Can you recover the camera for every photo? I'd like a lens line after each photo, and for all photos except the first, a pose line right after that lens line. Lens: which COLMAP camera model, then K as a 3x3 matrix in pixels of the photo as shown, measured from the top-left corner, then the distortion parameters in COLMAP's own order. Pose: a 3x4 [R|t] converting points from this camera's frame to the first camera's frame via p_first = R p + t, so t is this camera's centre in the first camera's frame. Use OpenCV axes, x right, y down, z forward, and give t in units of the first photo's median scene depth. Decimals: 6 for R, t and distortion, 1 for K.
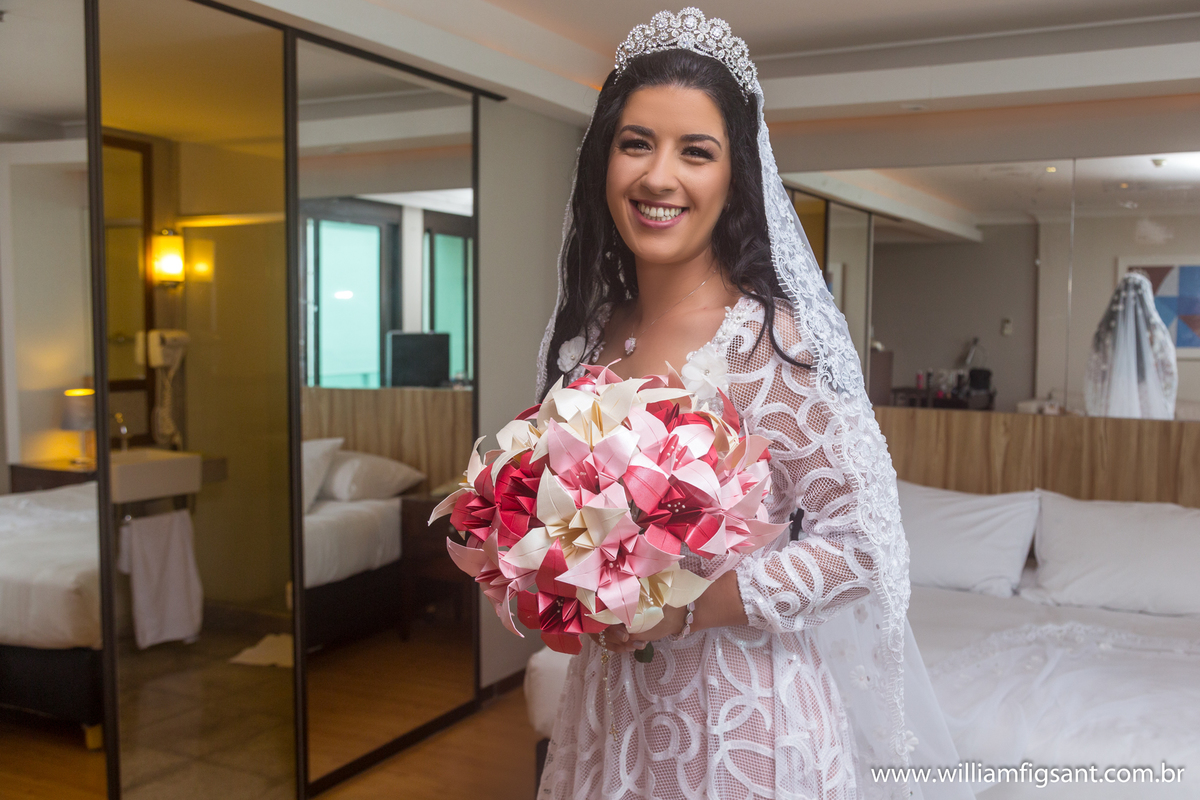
lens RADIAL K [[1172.5, 0, 600.0], [0, 1172.5, 400.0], [0, 0, 1]] dist [0.093732, -0.011199]
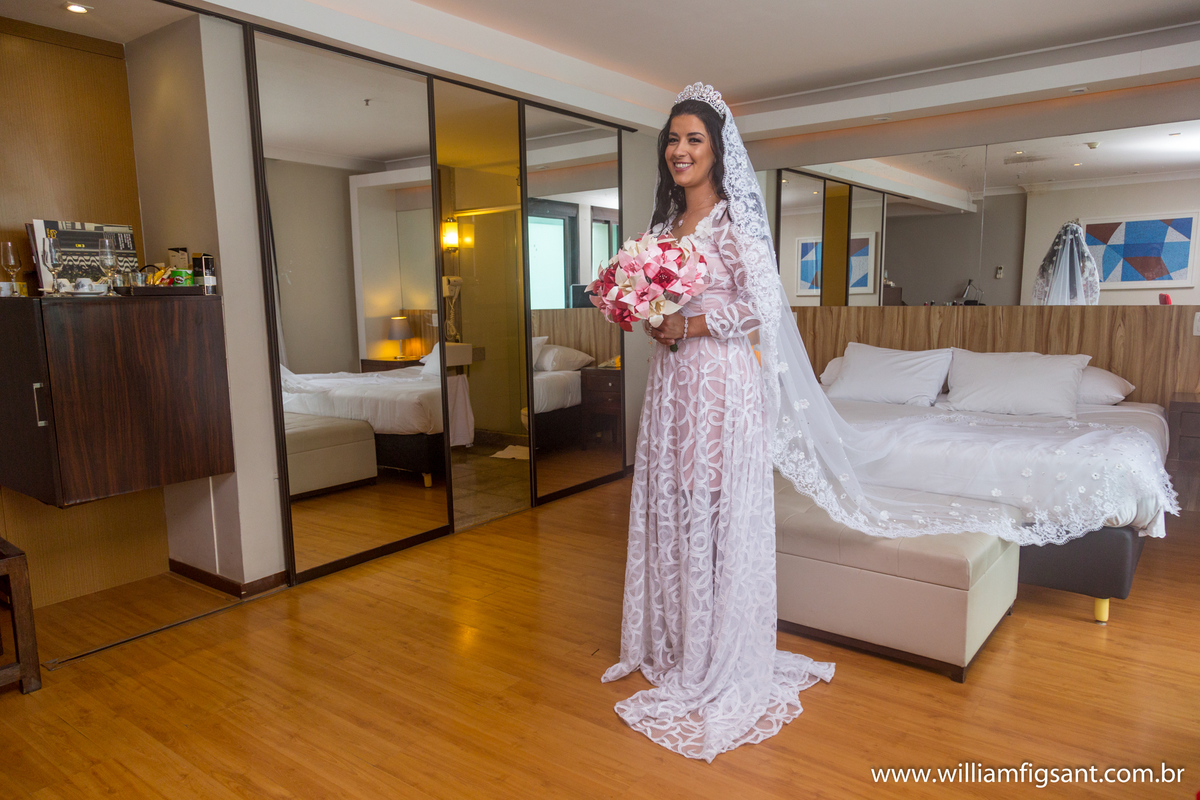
lens RADIAL K [[791.7, 0, 600.0], [0, 791.7, 400.0], [0, 0, 1]] dist [0.124833, -0.001194]
pose [[0.989301, -0.006326, -0.145751, 0.032412], [0.016799, 0.997353, 0.070741, 0.047602], [0.144918, -0.072433, 0.986789, -0.170901]]
